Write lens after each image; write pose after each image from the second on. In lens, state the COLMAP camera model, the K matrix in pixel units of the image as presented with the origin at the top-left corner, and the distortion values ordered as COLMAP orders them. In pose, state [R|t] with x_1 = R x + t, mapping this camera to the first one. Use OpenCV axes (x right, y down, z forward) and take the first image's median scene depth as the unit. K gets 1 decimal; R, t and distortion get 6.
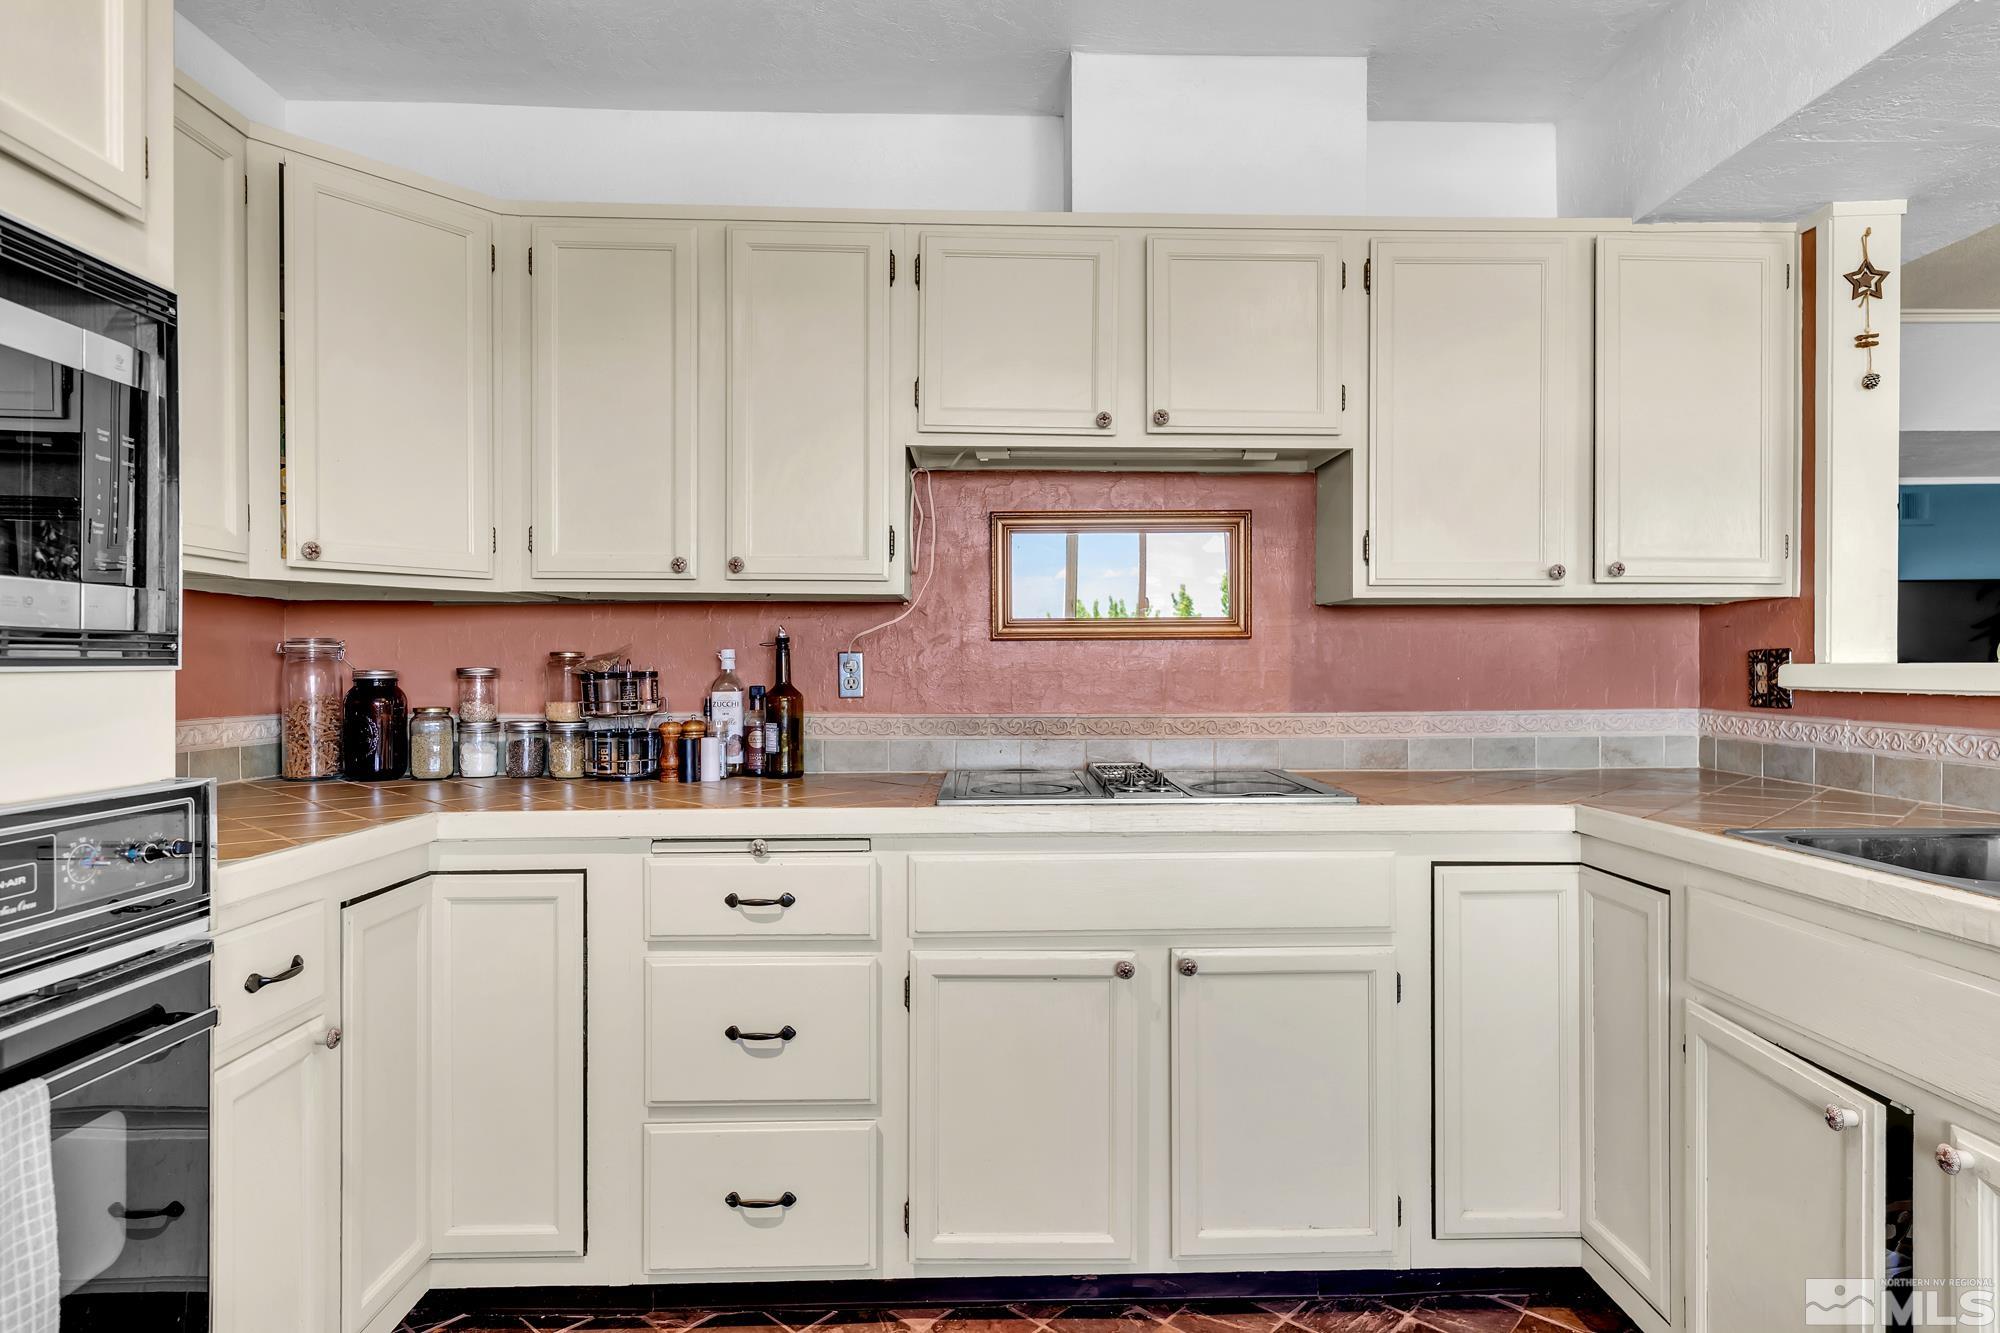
lens RADIAL K [[1134.6, 0, 1027.5], [0, 1134.6, 663.9], [0, 0, 1]] dist [0.003206, 0.001313]
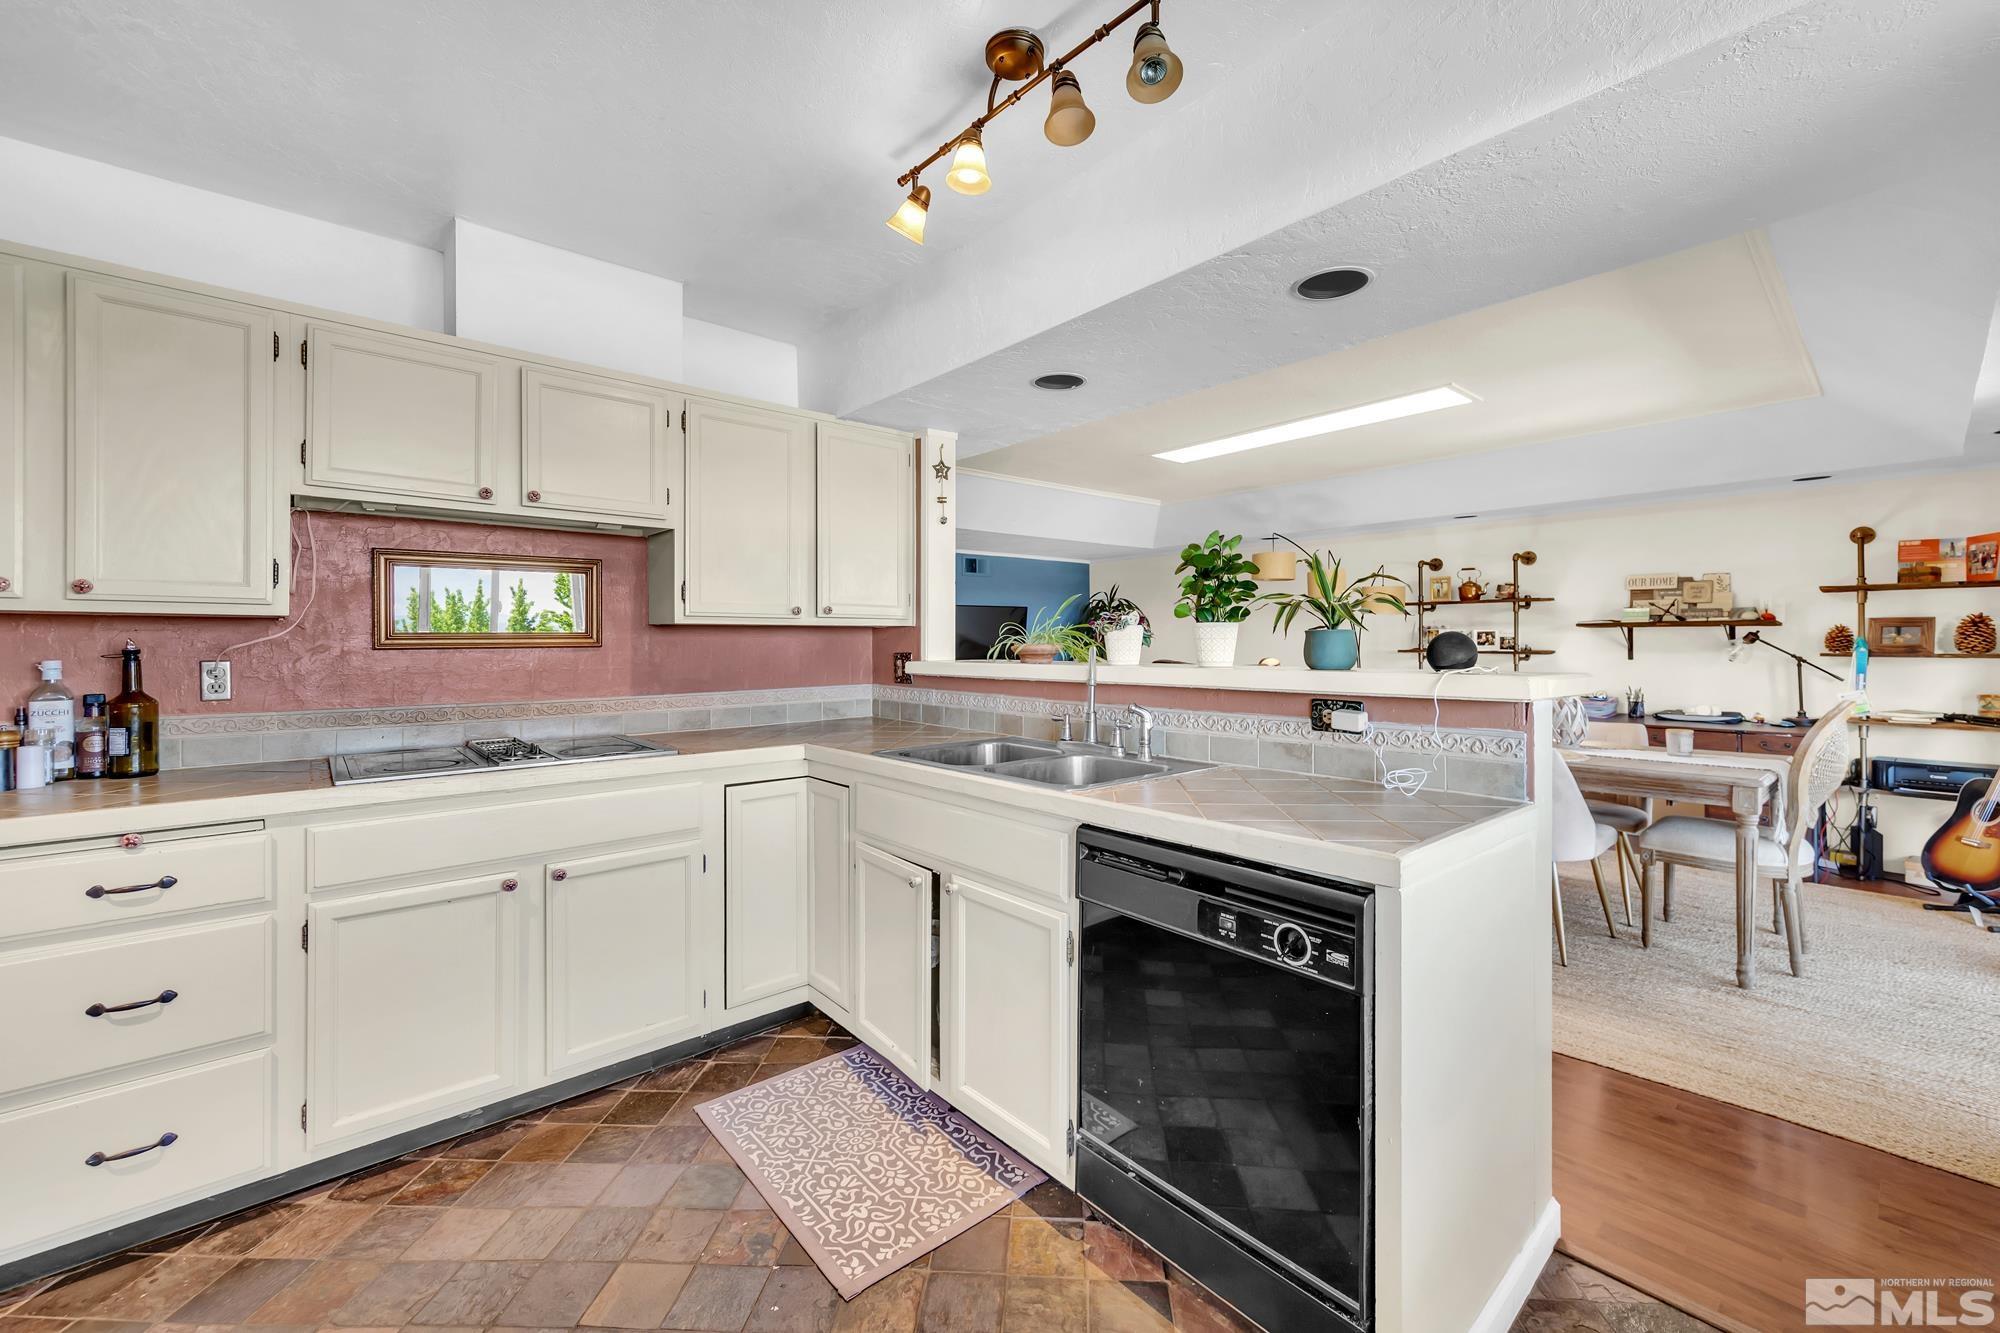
lens RADIAL K [[810.0, 0, 1025.7], [0, 810.0, 638.5], [0, 0, 1]] dist [0.001922, 0.000075]
pose [[0.769738, -0.000417, 0.638360, -0.055548], [0.003262, 0.999989, -0.003279, -0.031219], [-0.638352, 0.004606, 0.769731, -0.175390]]
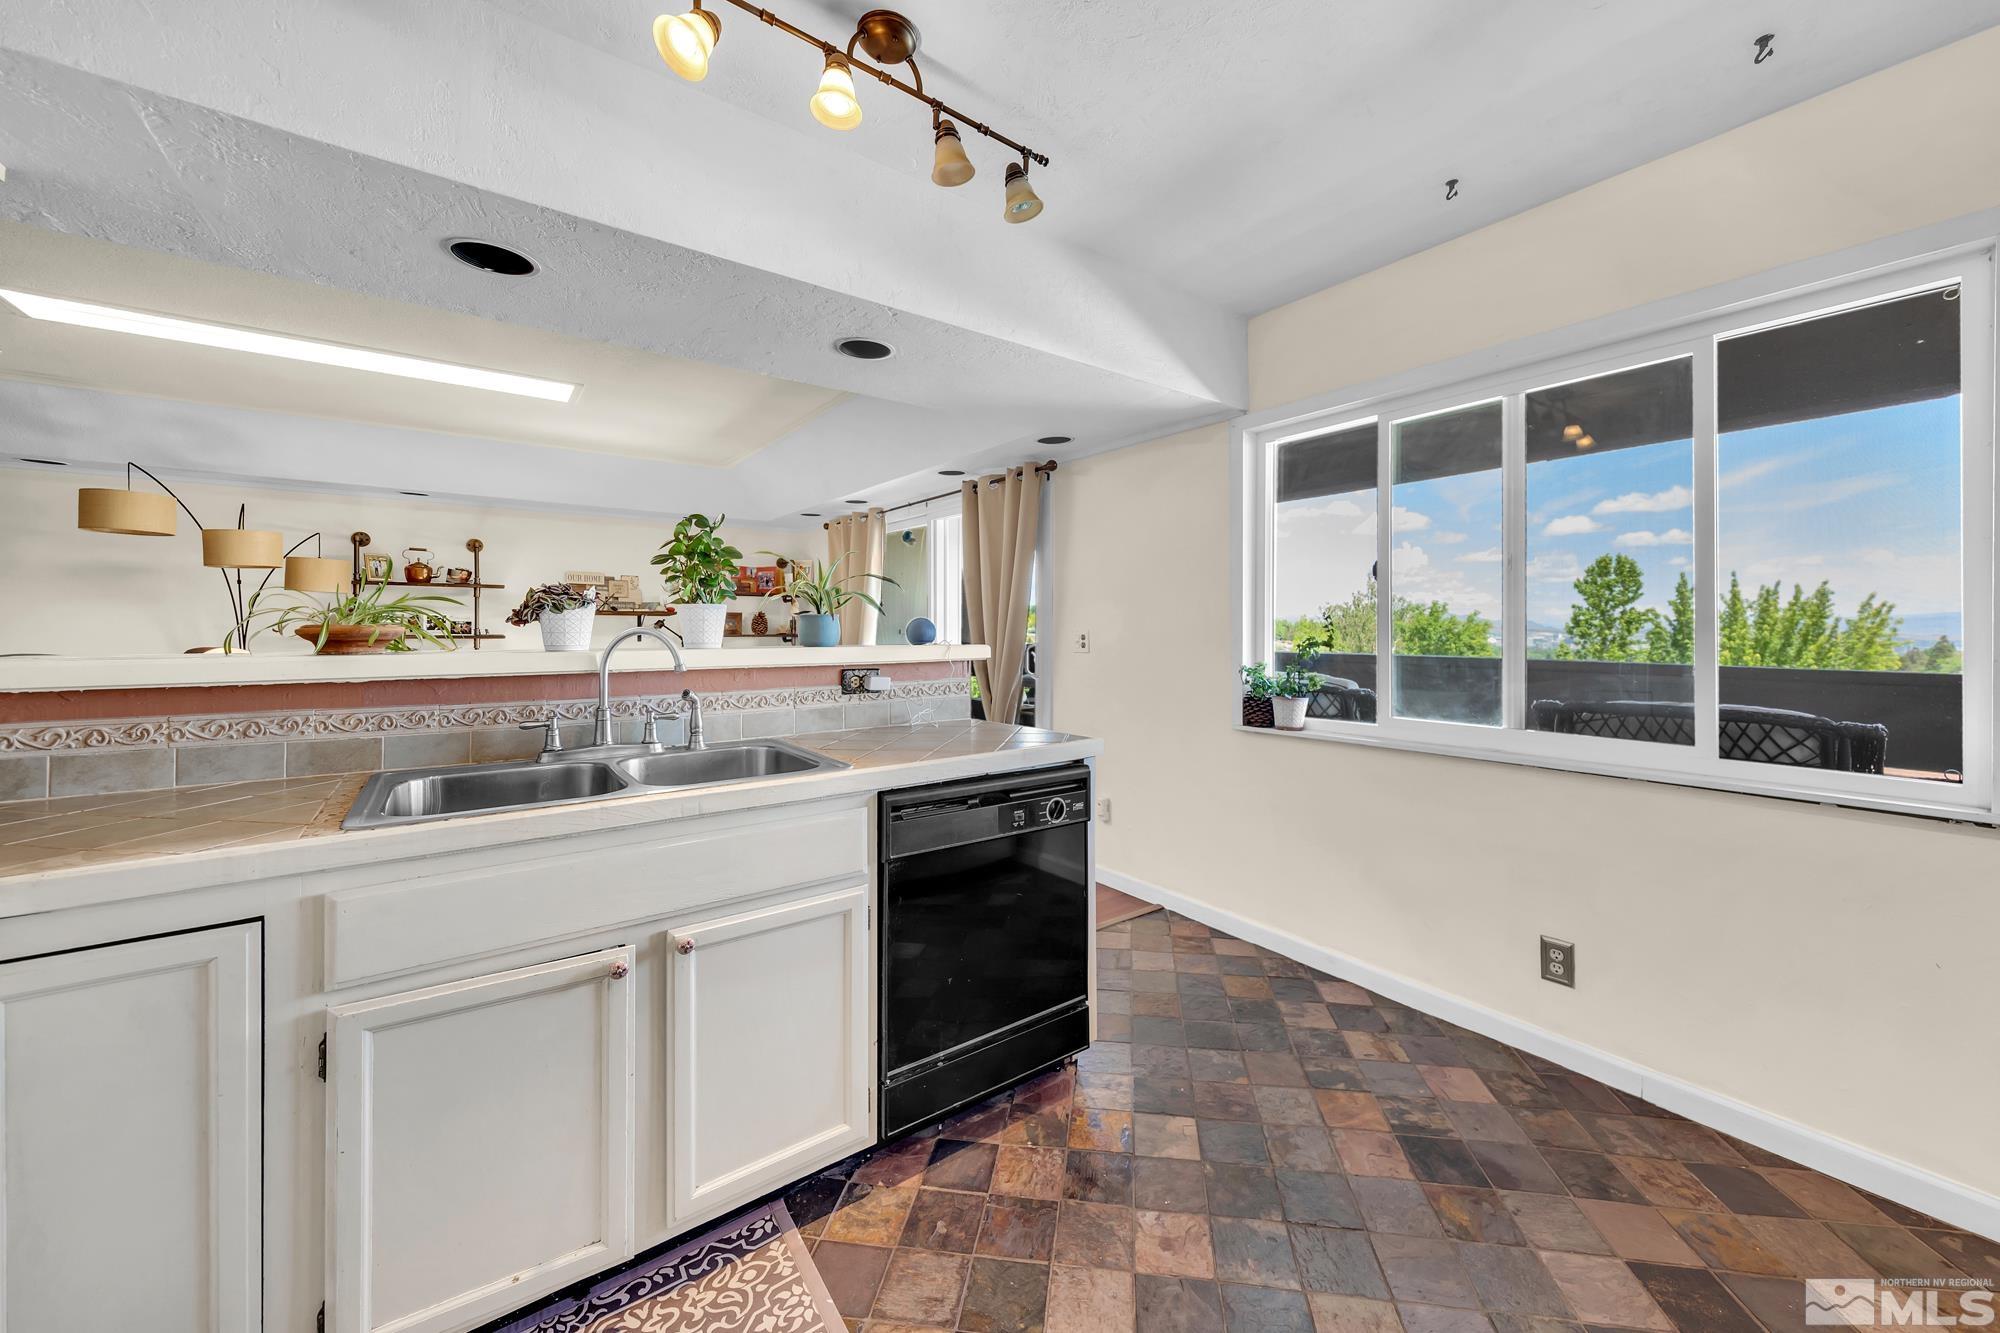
lens RADIAL K [[735.6, 0, 1039.5], [0, 735.6, 626.9], [0, 0, 1]] dist [-0.000207, -0.000048]
pose [[-0.587190, -0.000408, 0.809449, -0.203562], [-0.002398, 0.999996, -0.001236, -0.025368], [-0.809445, -0.002666, -0.587189, 0.596746]]
